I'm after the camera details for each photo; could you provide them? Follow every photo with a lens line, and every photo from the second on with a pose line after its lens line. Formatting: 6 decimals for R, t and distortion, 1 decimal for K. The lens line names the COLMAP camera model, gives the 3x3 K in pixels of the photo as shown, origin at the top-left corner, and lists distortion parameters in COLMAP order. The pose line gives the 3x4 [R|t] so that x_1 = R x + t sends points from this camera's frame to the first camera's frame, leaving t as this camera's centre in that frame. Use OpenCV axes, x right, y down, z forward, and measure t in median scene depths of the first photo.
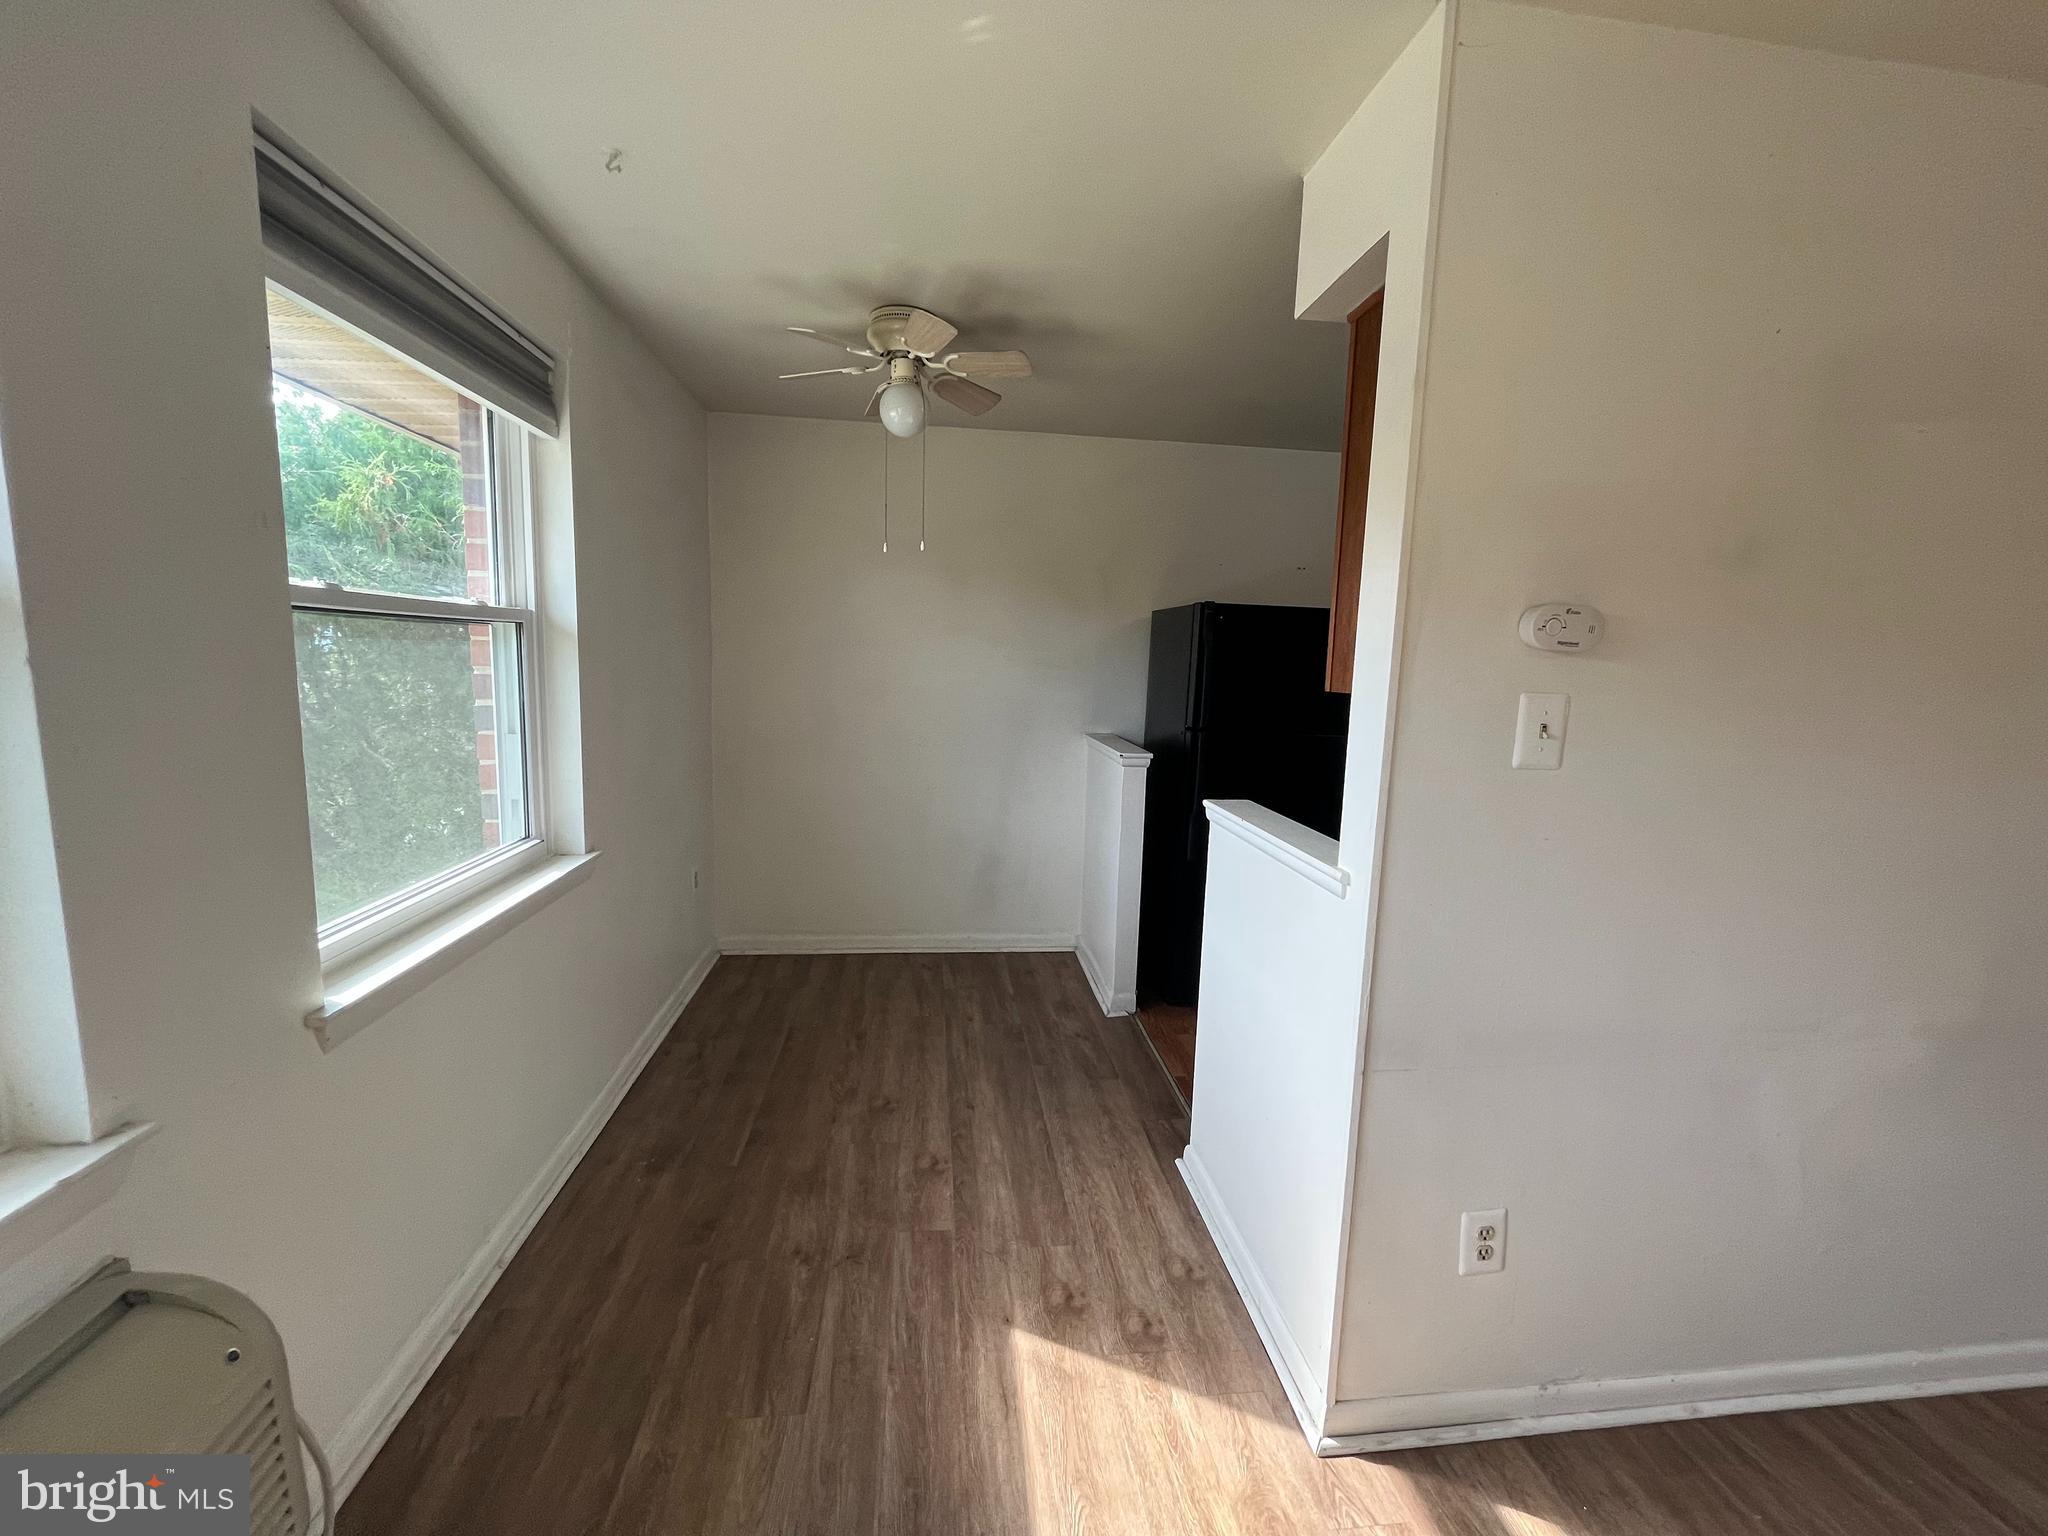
lens RADIAL K [[830.9, 0, 1032.8], [0, 830.9, 769.1], [0, 0, 1]] dist [0.000031, -0.000233]
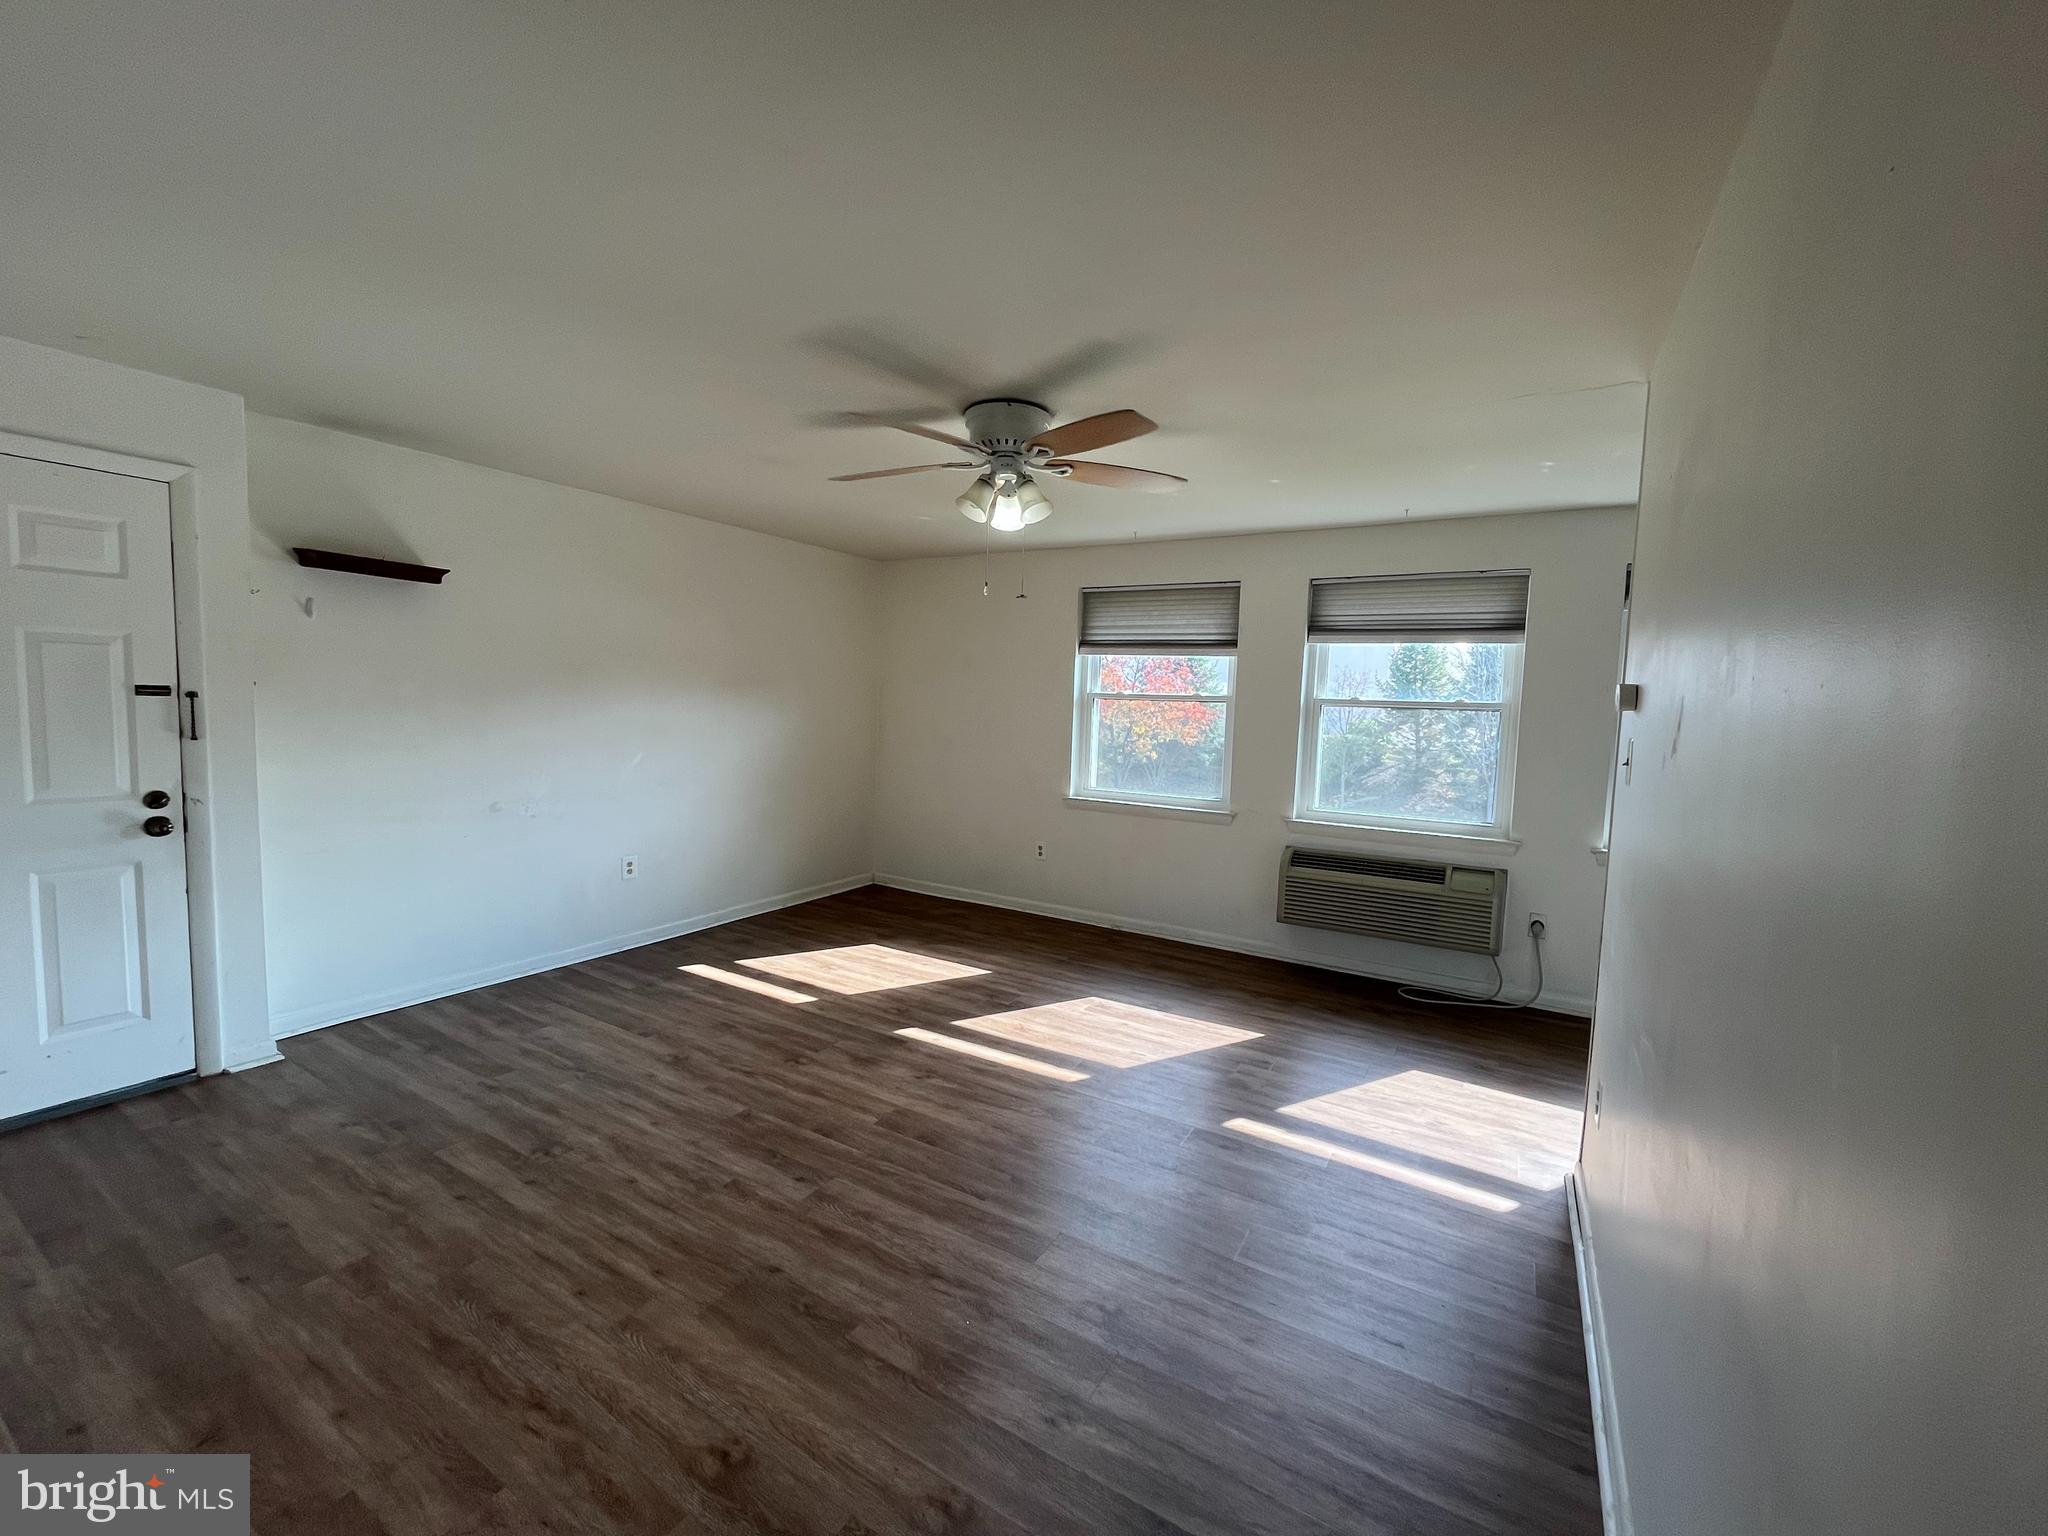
lens RADIAL K [[823.6, 0, 1028.0], [0, 823.6, 769.3], [0, 0, 1]] dist [-0.003453, -0.000613]
pose [[-0.612807, 0.011844, -0.790144, 1.658689], [-0.156239, 0.978334, 0.135838, -0.043308], [0.774633, 0.206694, -0.597680, 0.684921]]
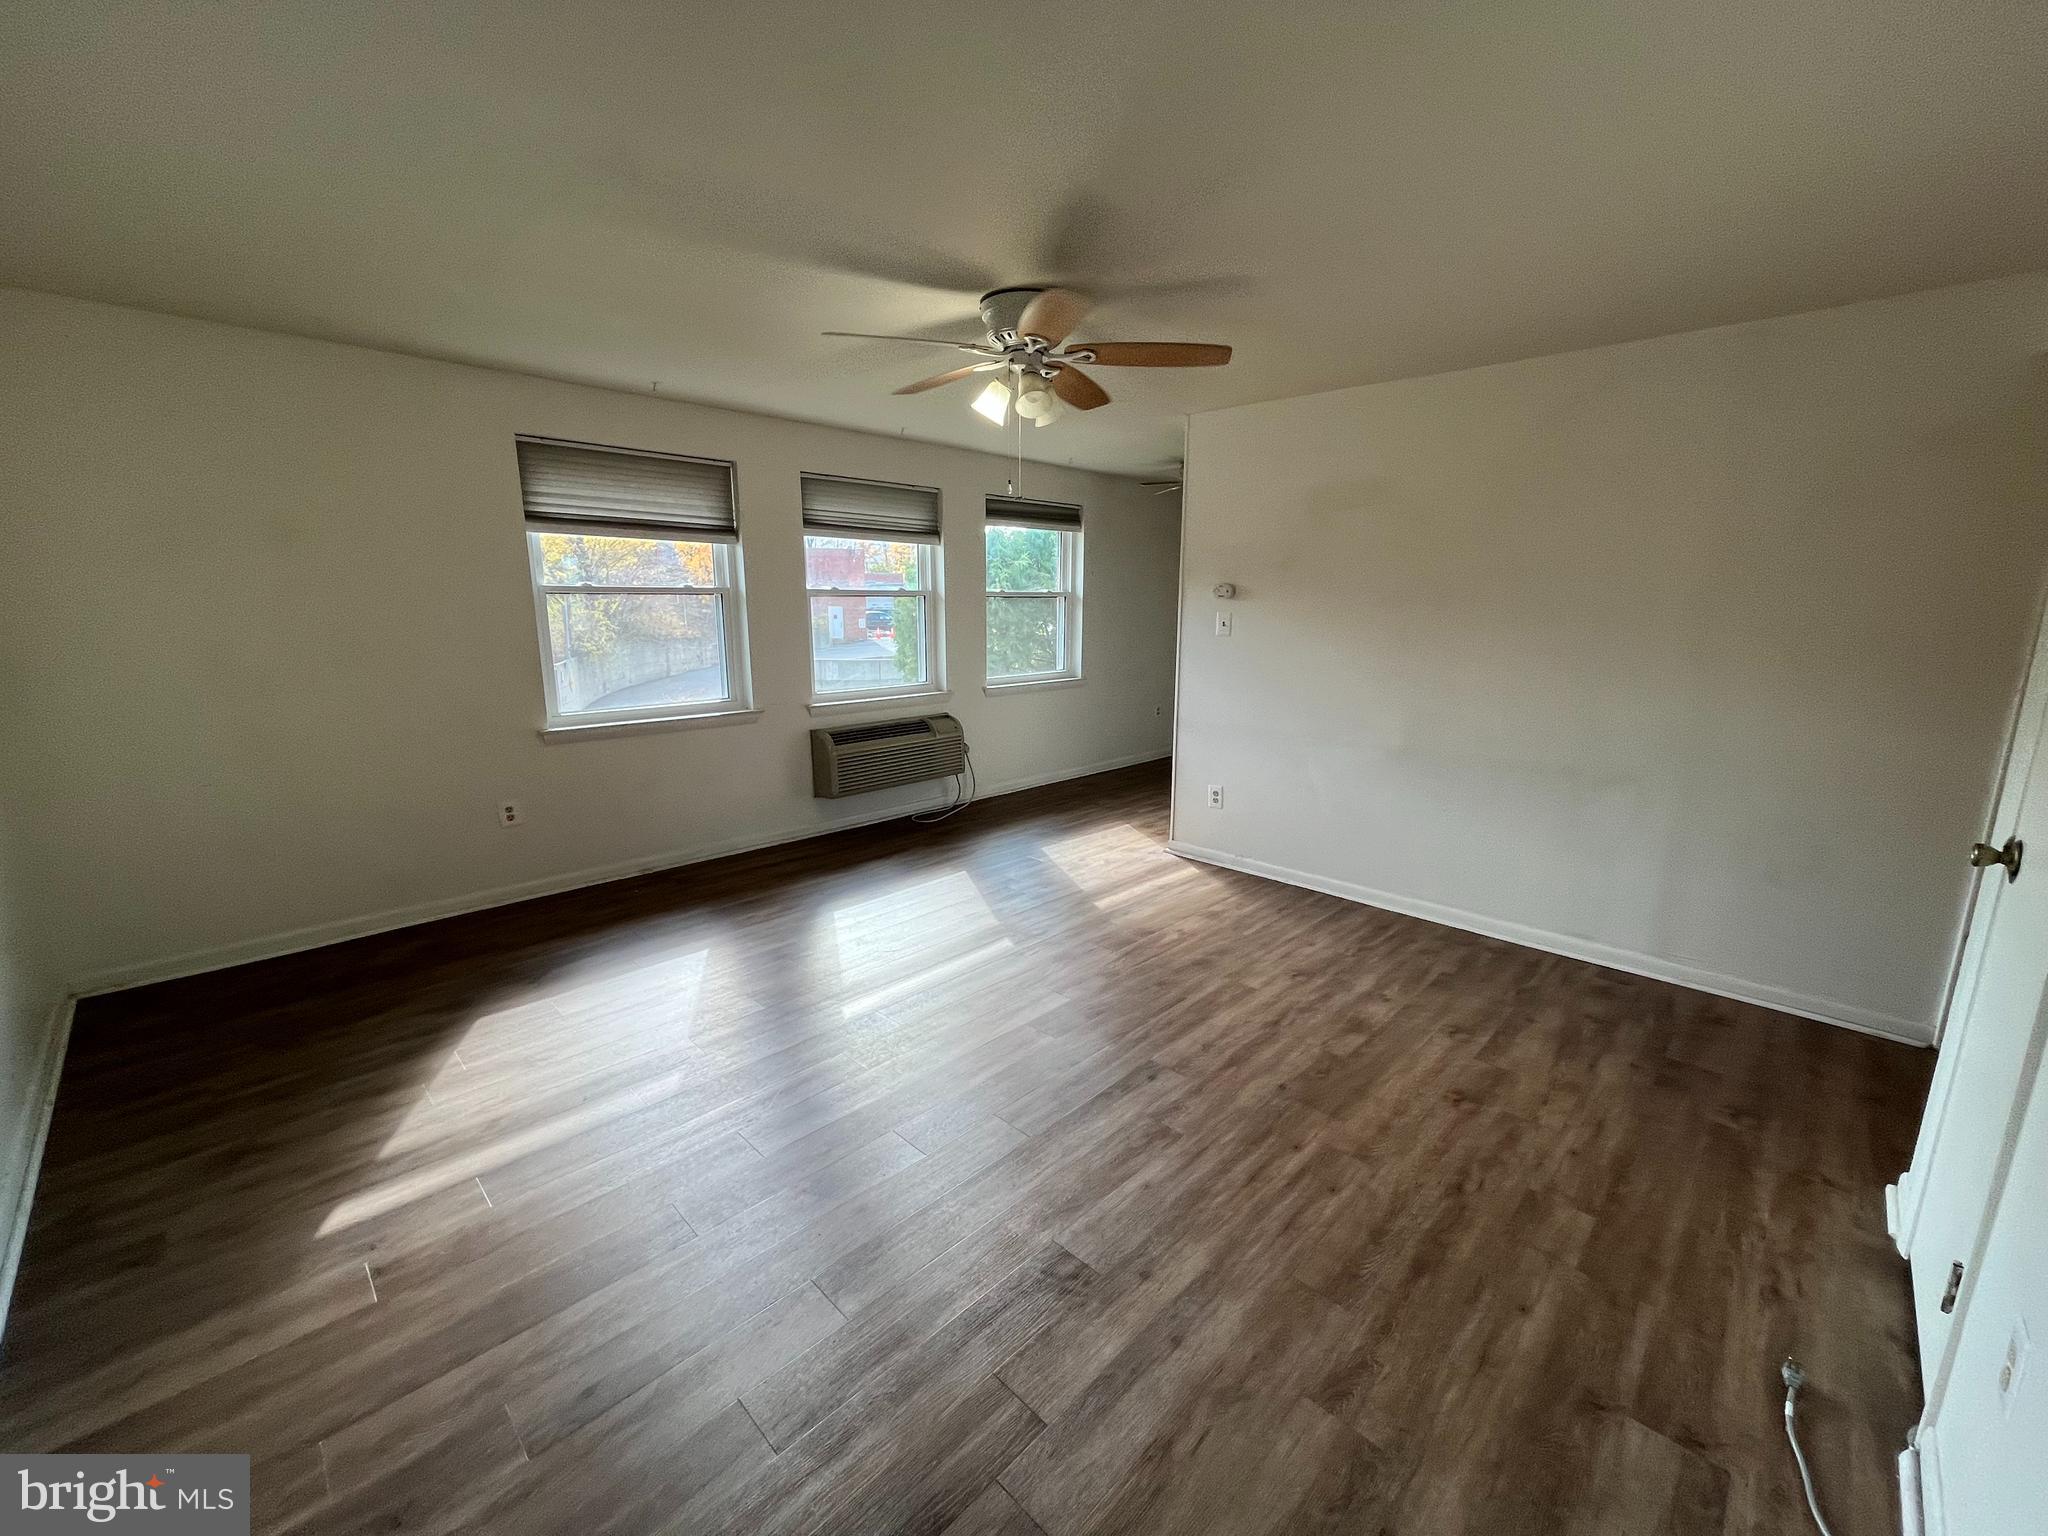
lens RADIAL K [[823.6, 0, 1028.0], [0, 823.6, 769.3], [0, 0, 1]] dist [-0.003453, -0.000613]
pose [[0.620067, 0.129764, -0.773743, 1.711328], [-0.086899, 0.991518, 0.096647, 0.170920], [0.779722, 0.007310, 0.626084, -0.990353]]
